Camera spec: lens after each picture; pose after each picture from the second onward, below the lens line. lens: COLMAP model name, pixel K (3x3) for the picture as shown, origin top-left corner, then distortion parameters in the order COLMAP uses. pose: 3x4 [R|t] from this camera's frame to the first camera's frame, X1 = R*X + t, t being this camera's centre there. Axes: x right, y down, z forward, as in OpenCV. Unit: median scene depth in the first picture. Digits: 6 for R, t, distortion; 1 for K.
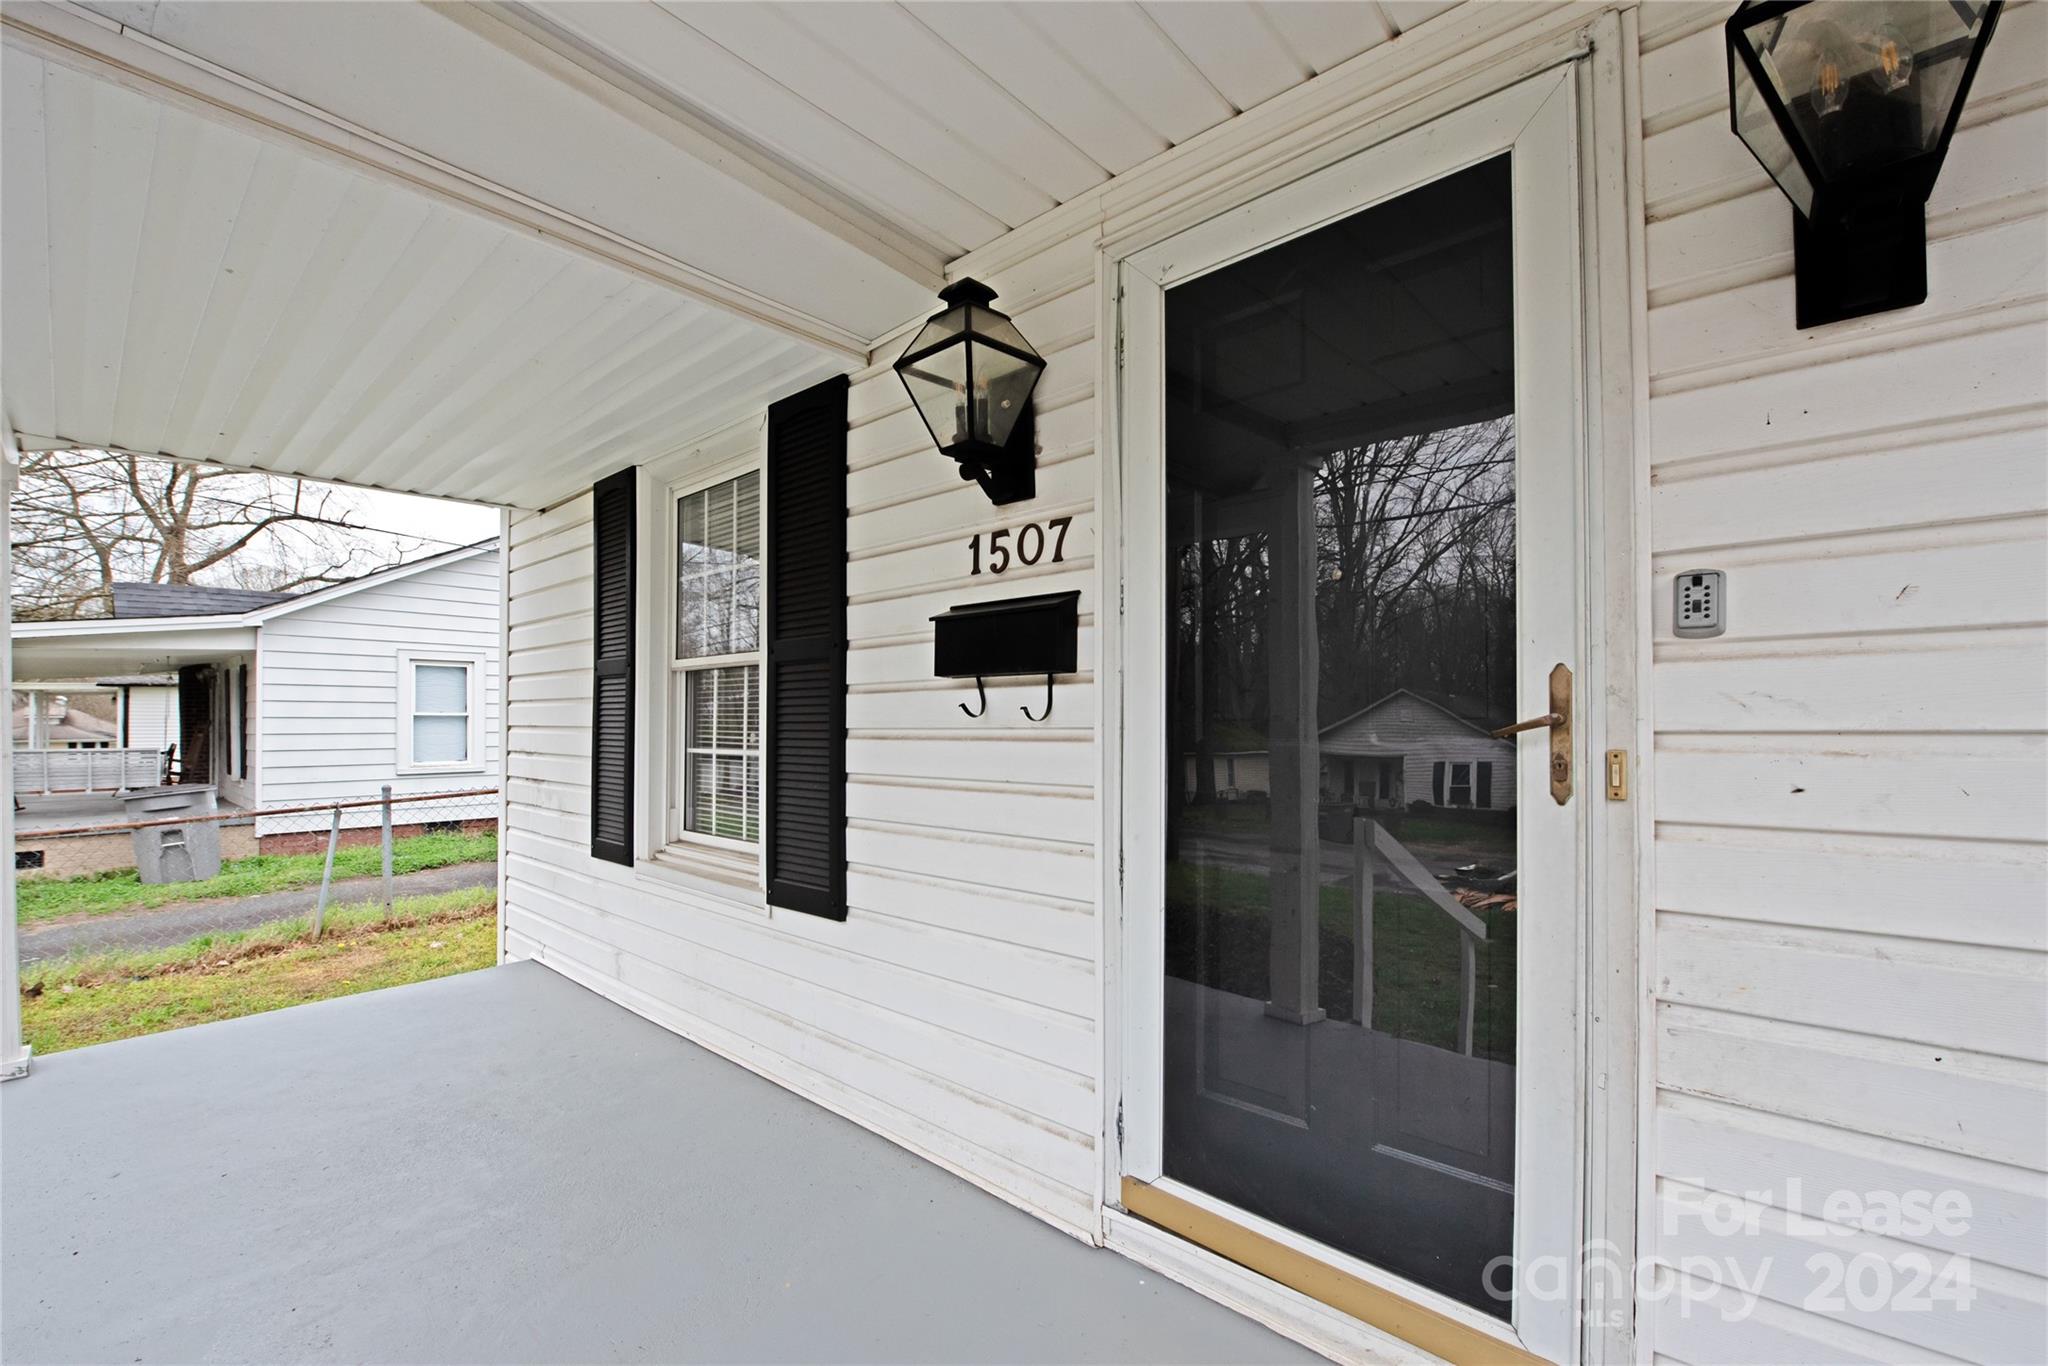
lens RADIAL K [[816.2, 0, 1014.0], [0, 816.2, 710.9], [0, 0, 1]] dist [-0.011495, -0.000090]
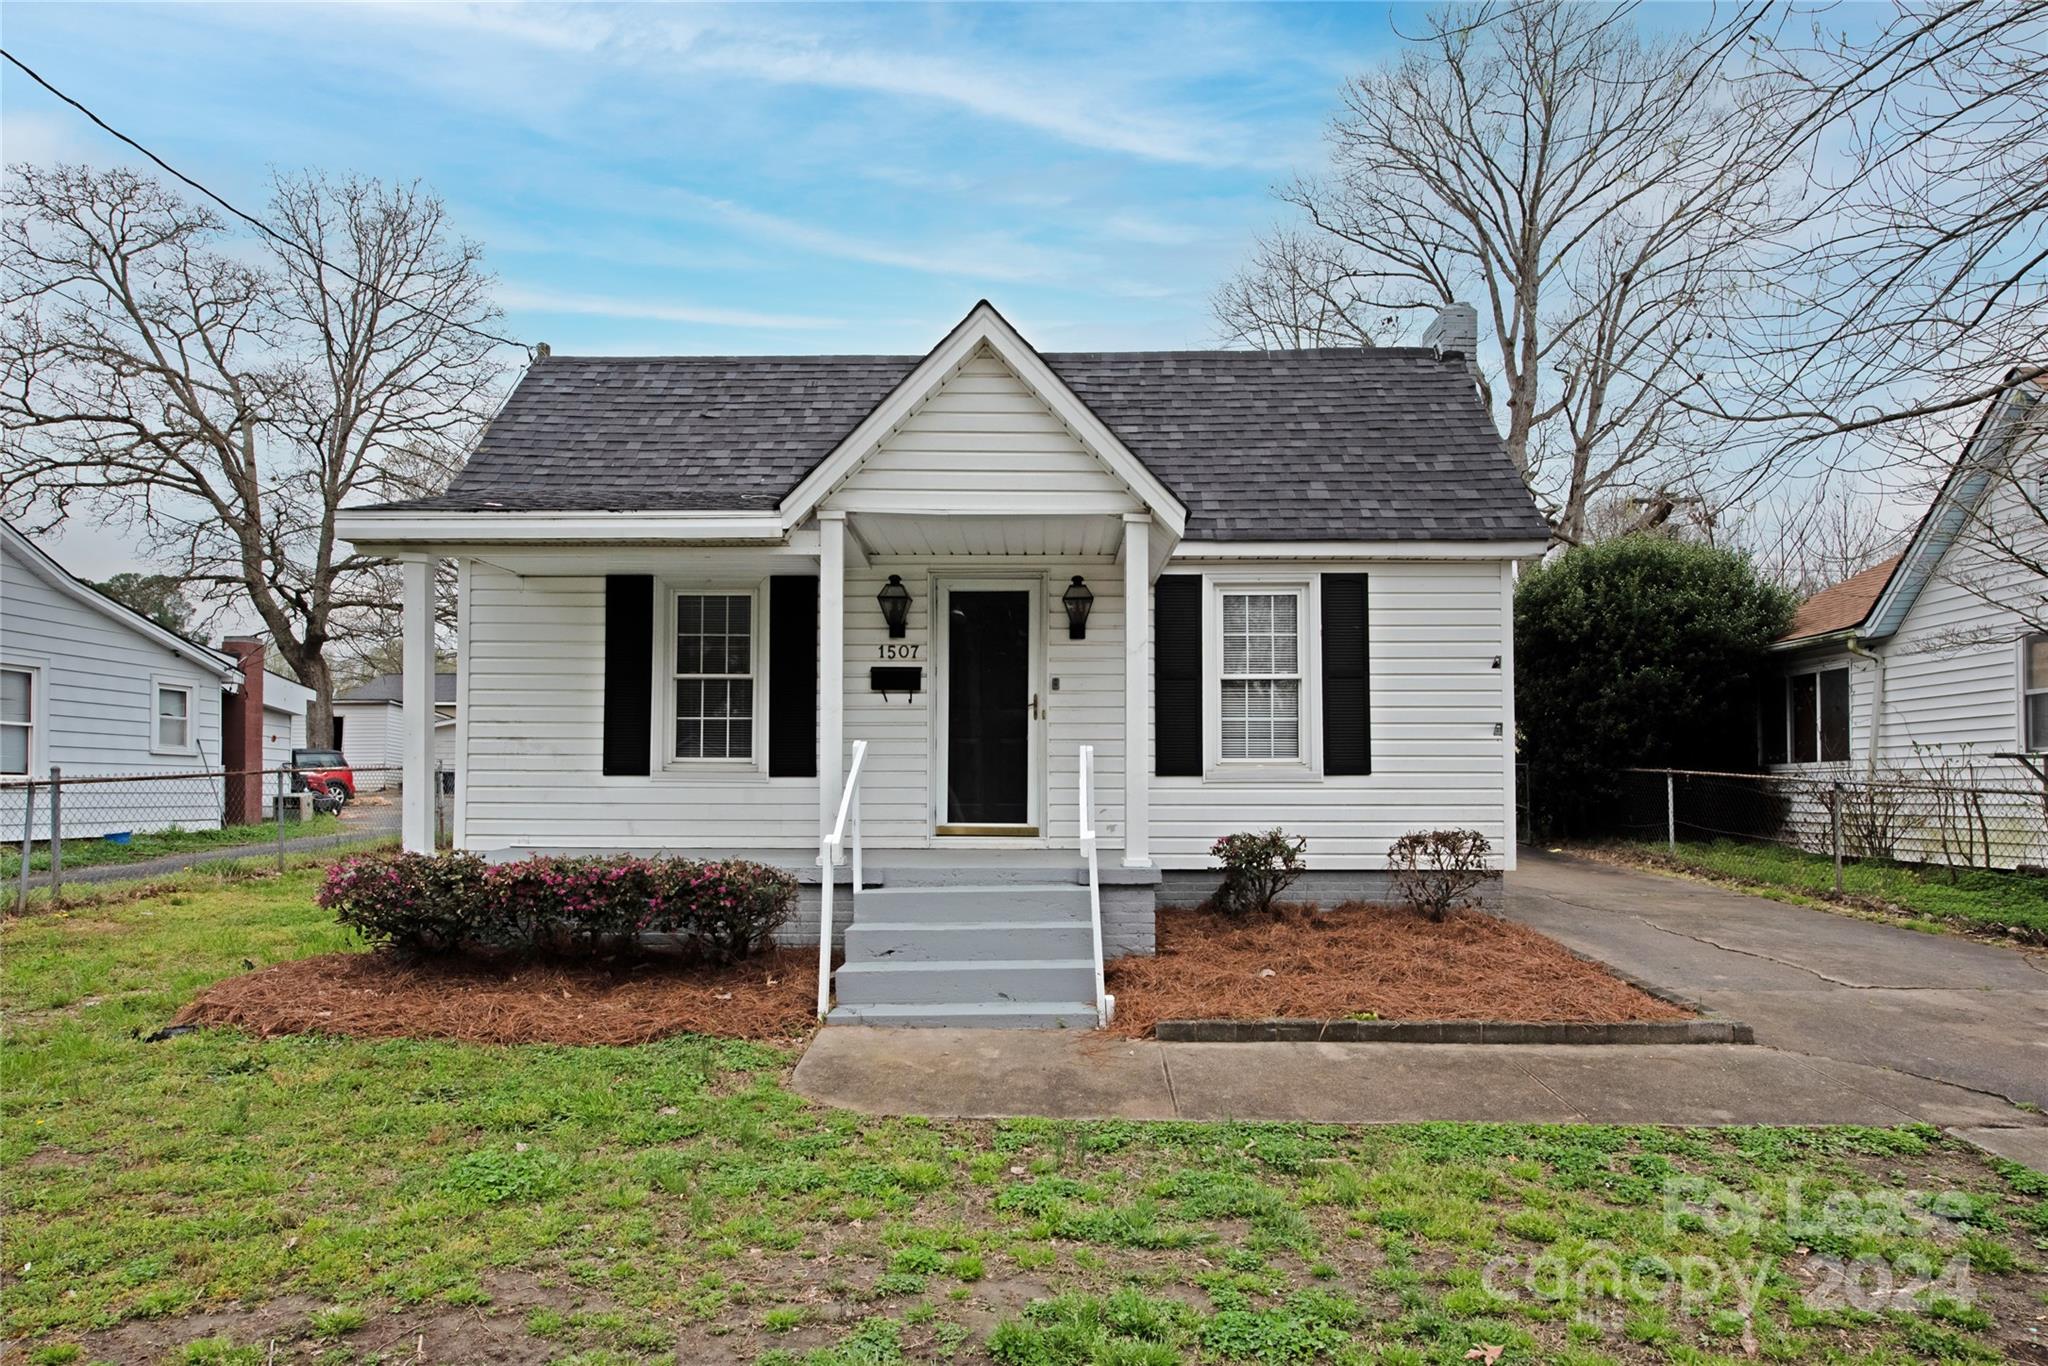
lens RADIAL K [[1205.0, 0, 1034.8], [0, 1205.0, 672.5], [0, 0, 1]] dist [-0.003493, 0.002274]
pose [[0.769718, 0.065174, 0.635048, -2.439564], [-0.013387, 0.996204, -0.086012, 0.271744], [-0.638243, 0.057703, 0.767669, -2.834937]]
